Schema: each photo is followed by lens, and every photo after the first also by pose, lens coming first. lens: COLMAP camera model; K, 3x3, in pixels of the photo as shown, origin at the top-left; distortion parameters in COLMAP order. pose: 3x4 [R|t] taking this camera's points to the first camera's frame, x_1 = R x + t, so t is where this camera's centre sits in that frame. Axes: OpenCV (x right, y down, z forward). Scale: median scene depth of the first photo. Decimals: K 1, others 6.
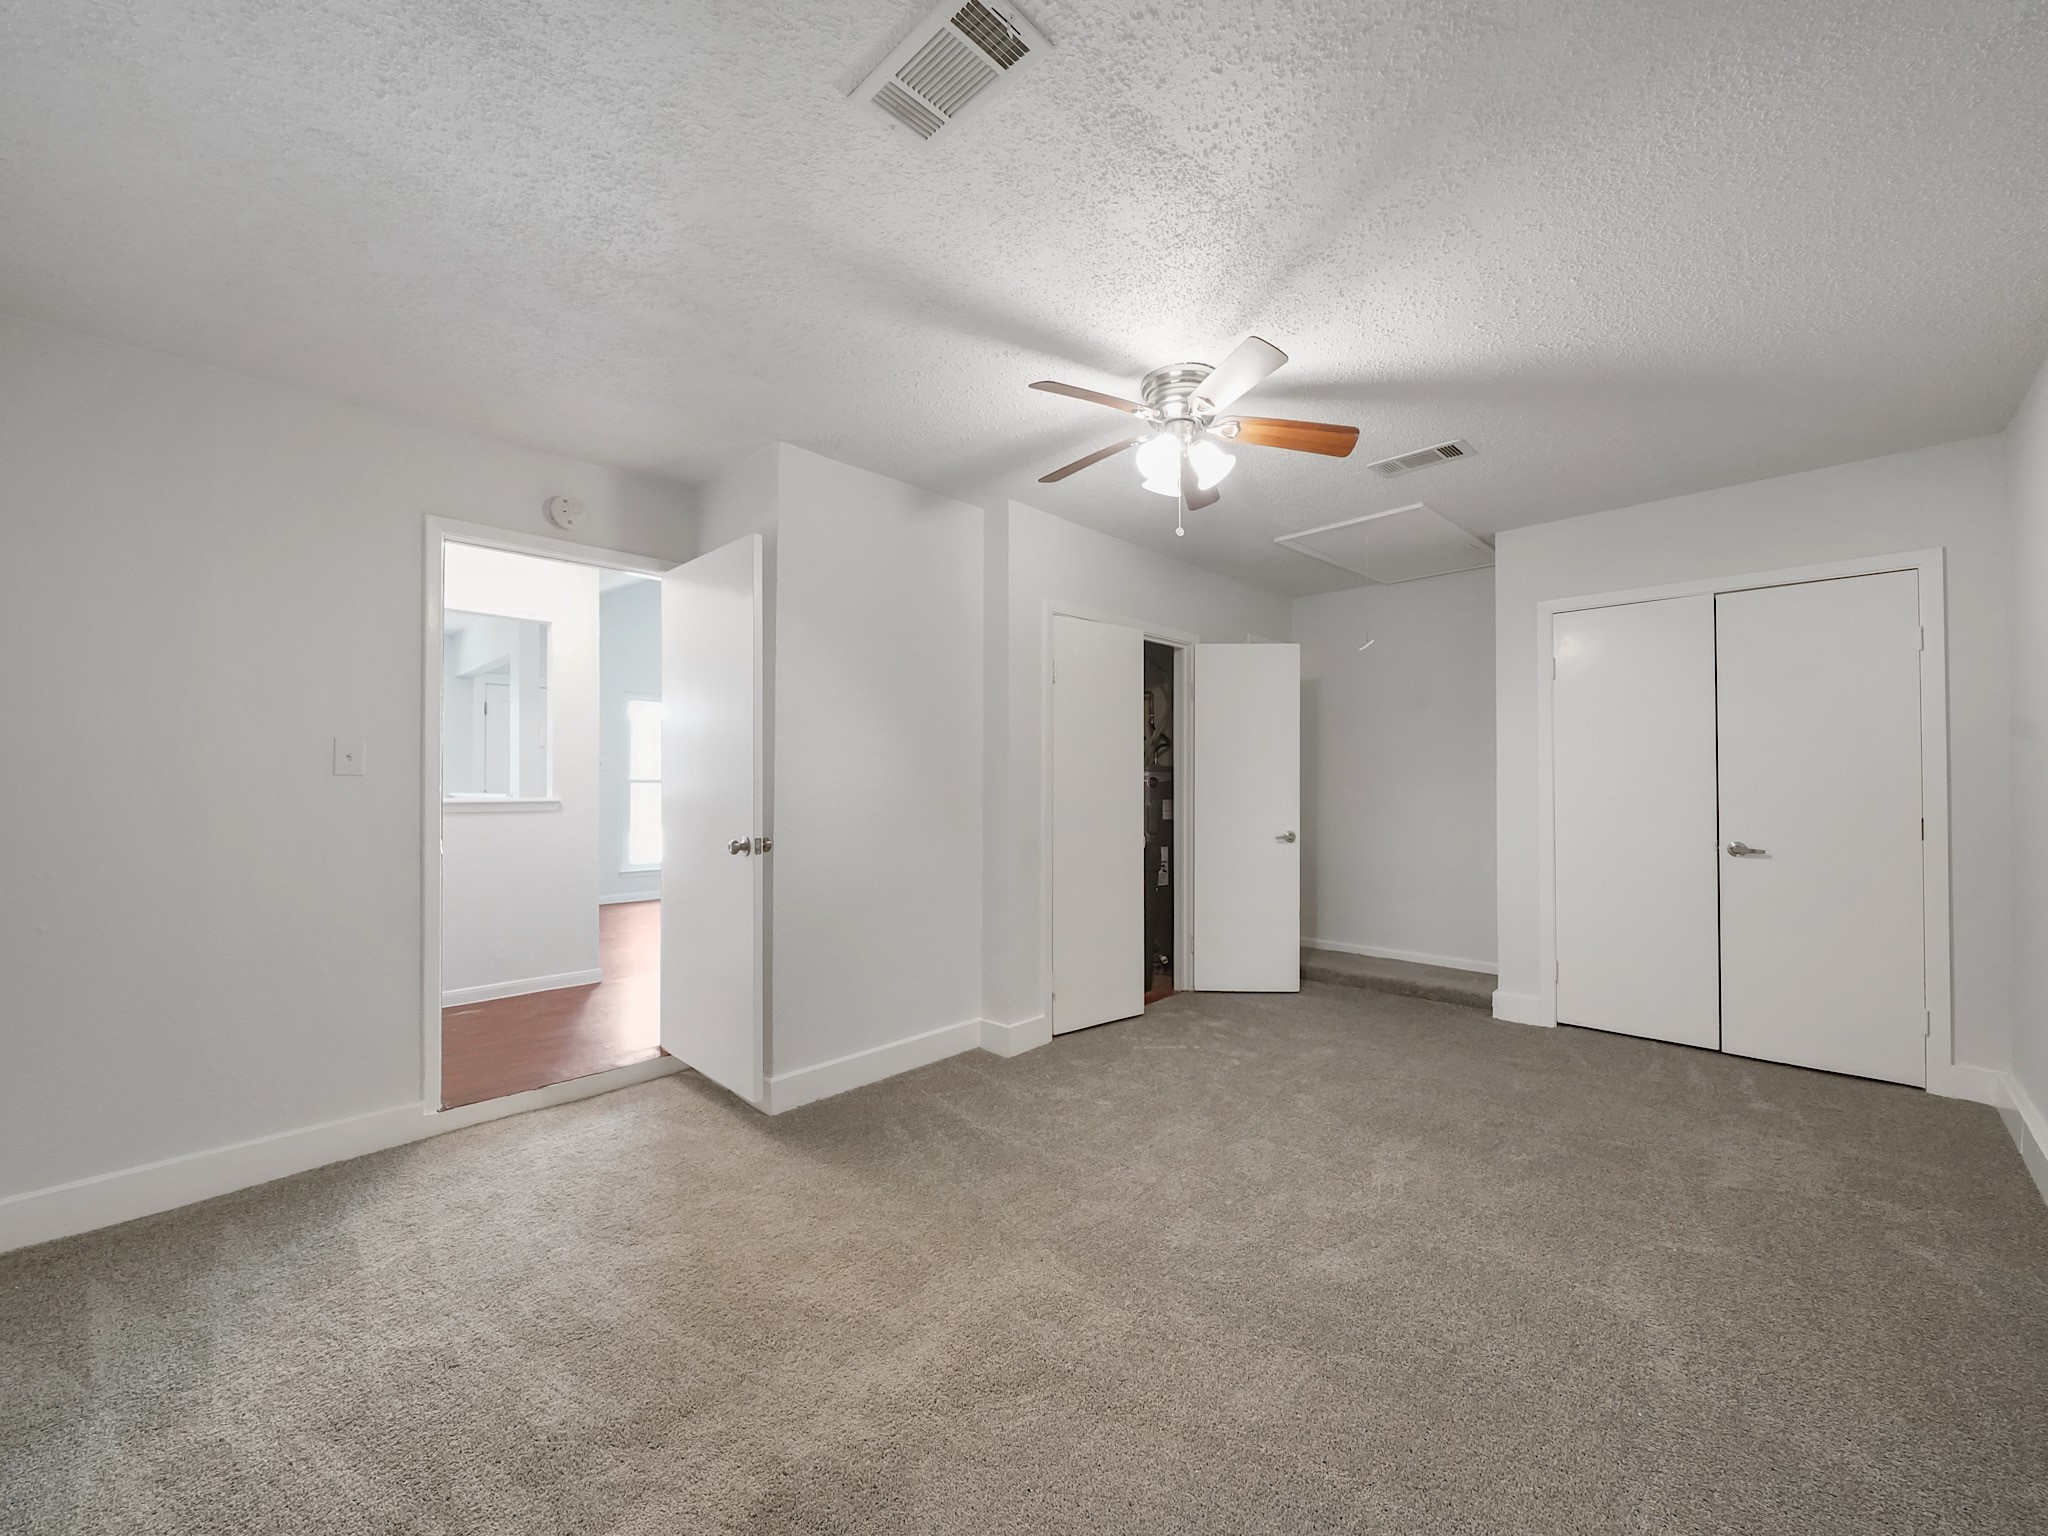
lens RADIAL K [[799.7, 0, 1021.0], [0, 799.7, 778.8], [0, 0, 1]] dist [-0.002399, -0.000261]
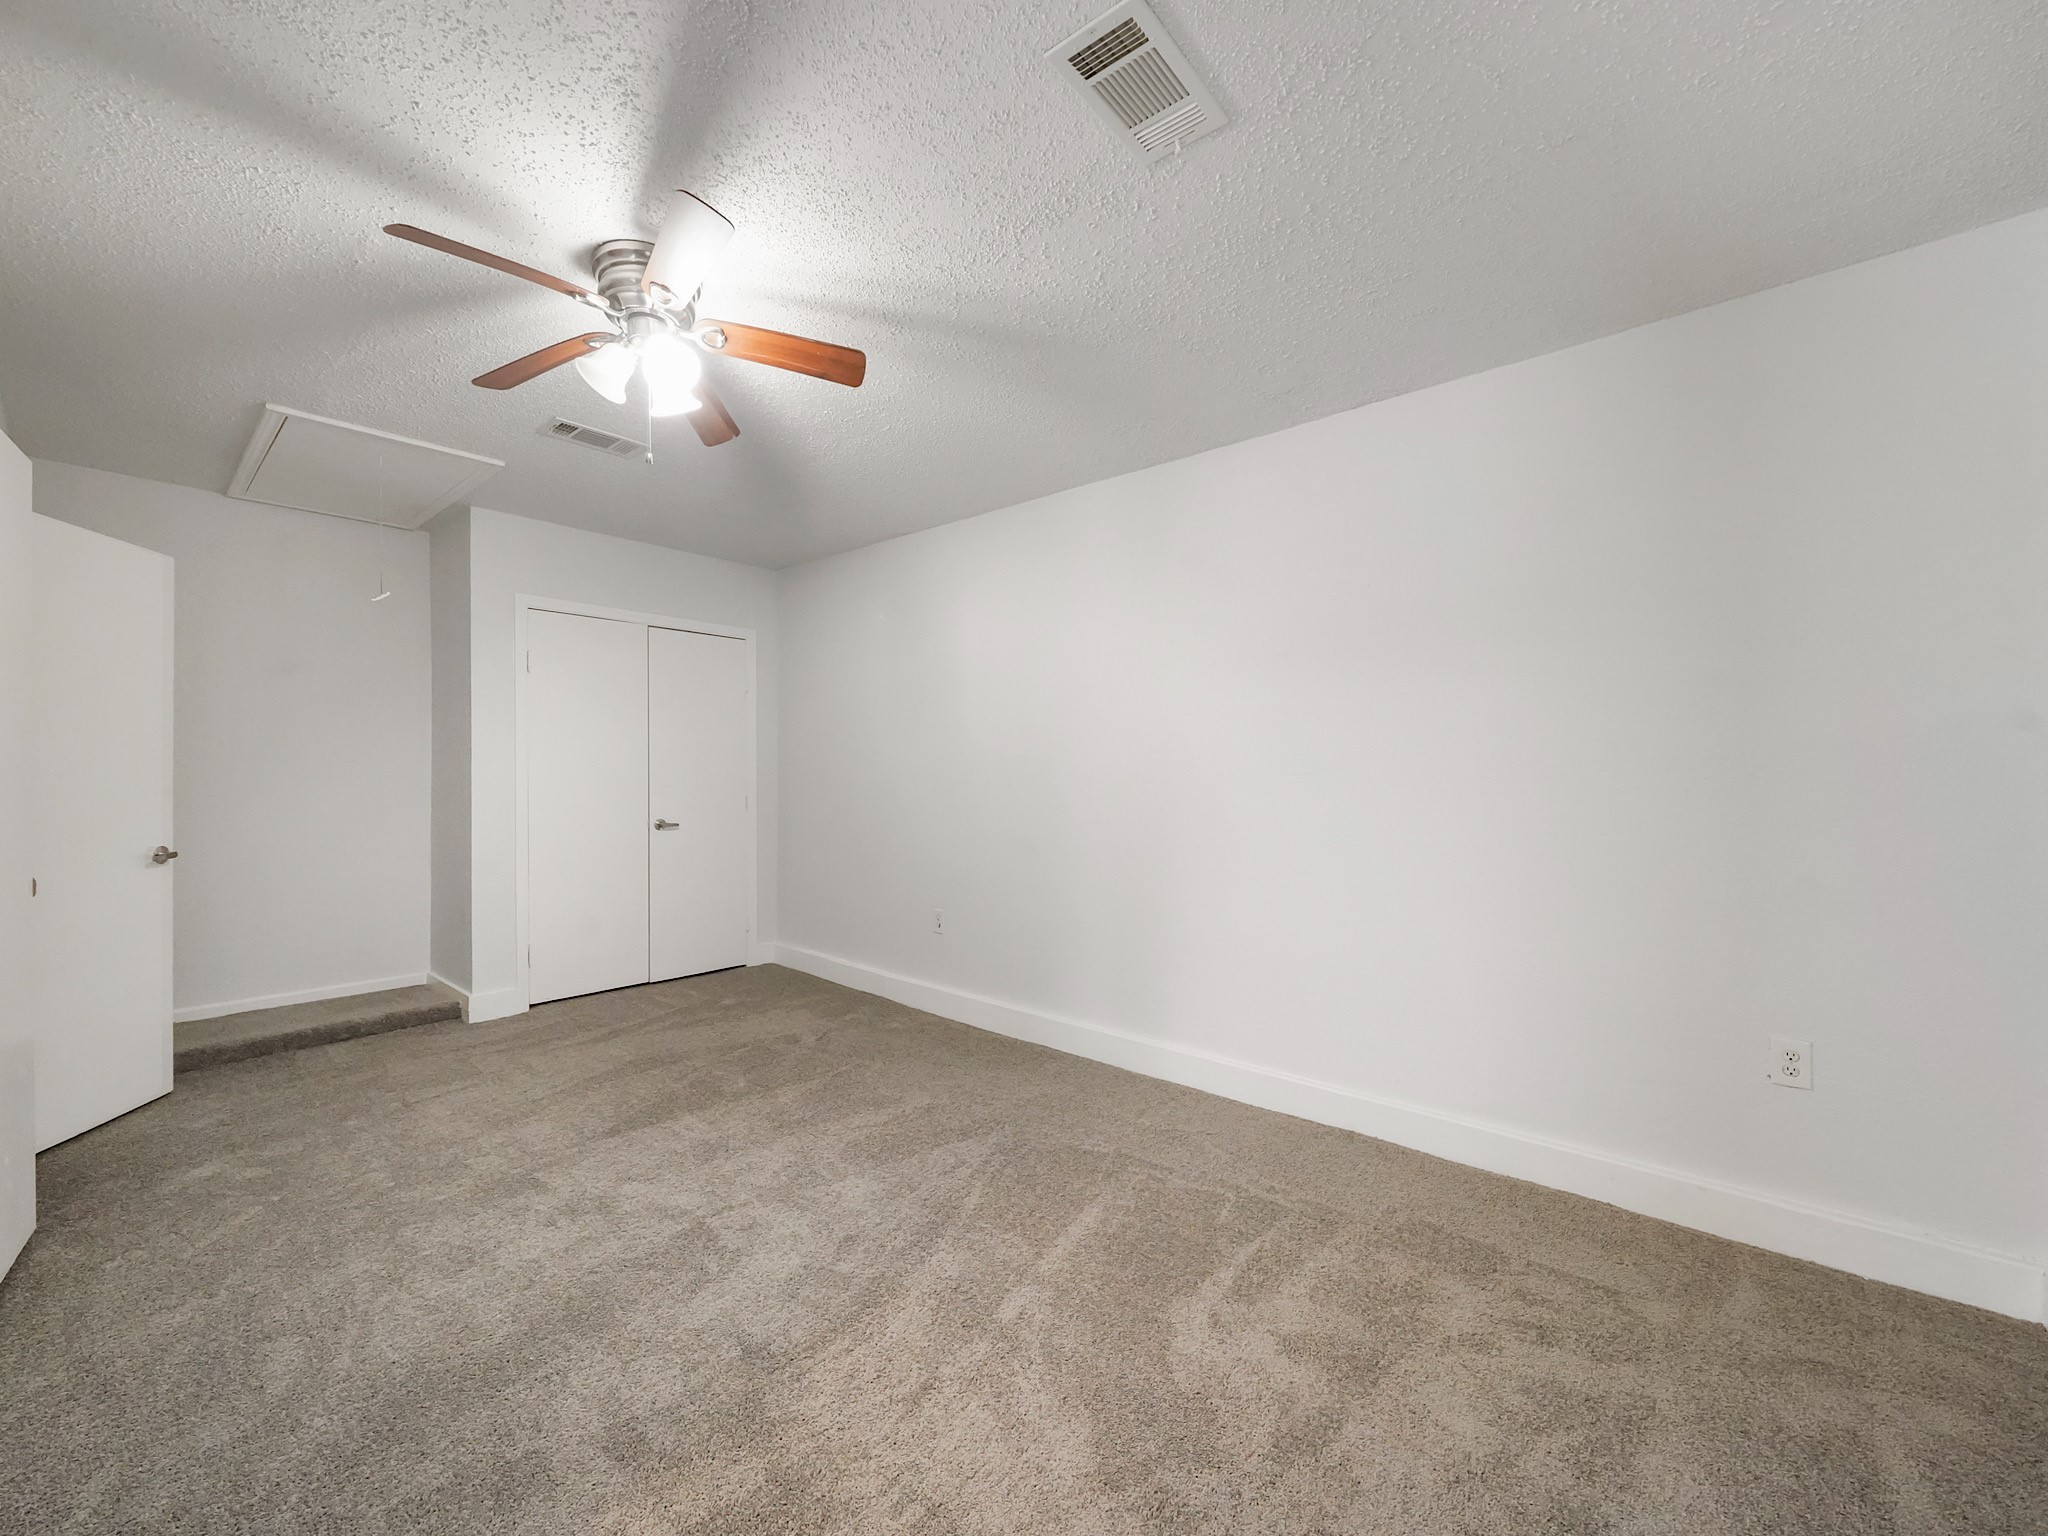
lens RADIAL K [[799.7, 0, 1021.0], [0, 799.7, 778.8], [0, 0, 1]] dist [-0.002399, -0.000261]
pose [[-0.061886, -0.001802, 0.998082, -0.421571], [-0.009156, 0.999957, 0.001238, 0.005579], [-0.998041, -0.009062, -0.061900, 0.455660]]
